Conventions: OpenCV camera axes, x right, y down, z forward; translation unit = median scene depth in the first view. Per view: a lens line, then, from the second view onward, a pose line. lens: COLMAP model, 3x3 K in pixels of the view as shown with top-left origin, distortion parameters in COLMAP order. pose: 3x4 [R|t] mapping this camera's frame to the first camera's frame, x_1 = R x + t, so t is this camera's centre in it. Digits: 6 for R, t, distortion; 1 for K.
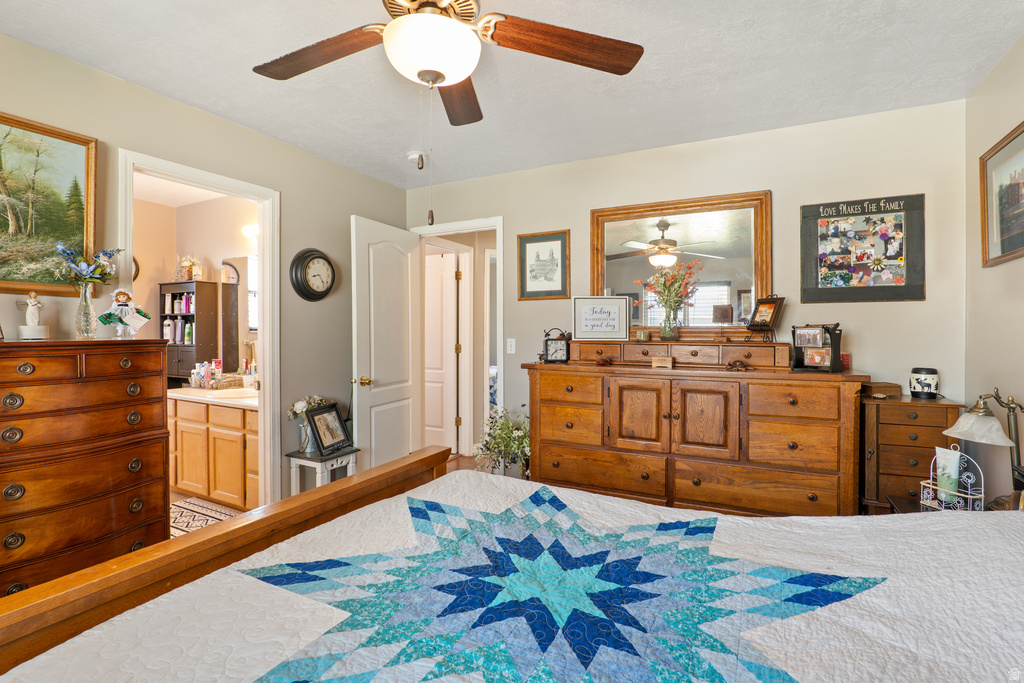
lens RADIAL K [[480.9, 0, 510.6], [0, 480.9, 337.9], [0, 0, 1]] dist [-0.014196, 0.001971]
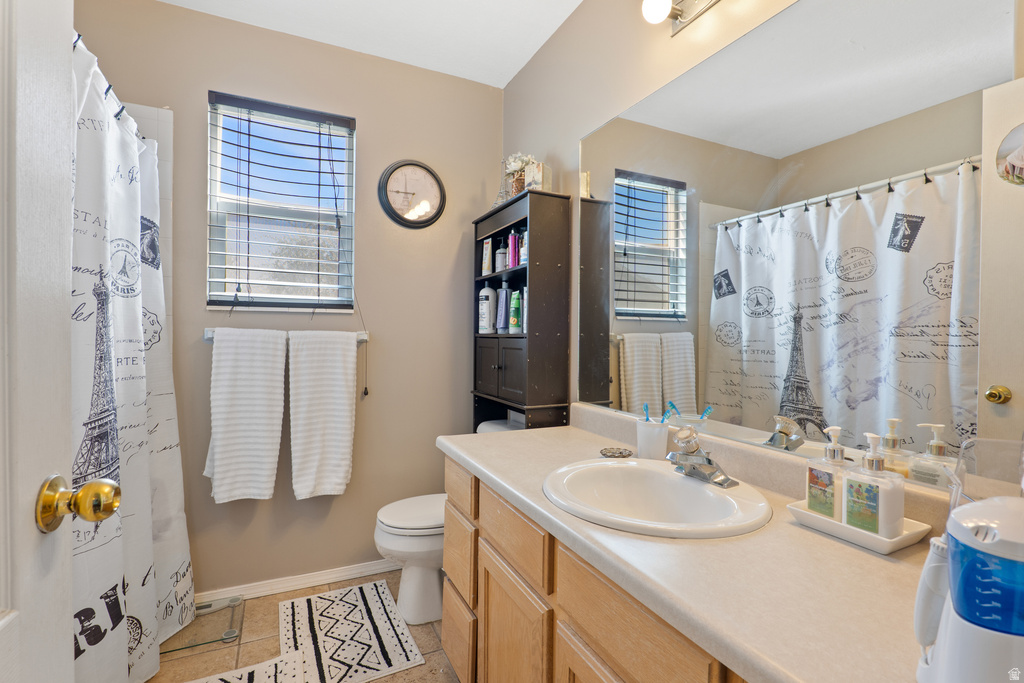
lens RADIAL K [[480.9, 0, 512.7], [0, 480.9, 339.2], [0, 0, 1]] dist [-0.014196, 0.001971]
pose [[0.806951, 0.013655, -0.590461, -0.398167], [-0.016426, 0.999865, 0.000675, 0.018675], [0.590391, 0.009155, 0.807066, 0.618269]]
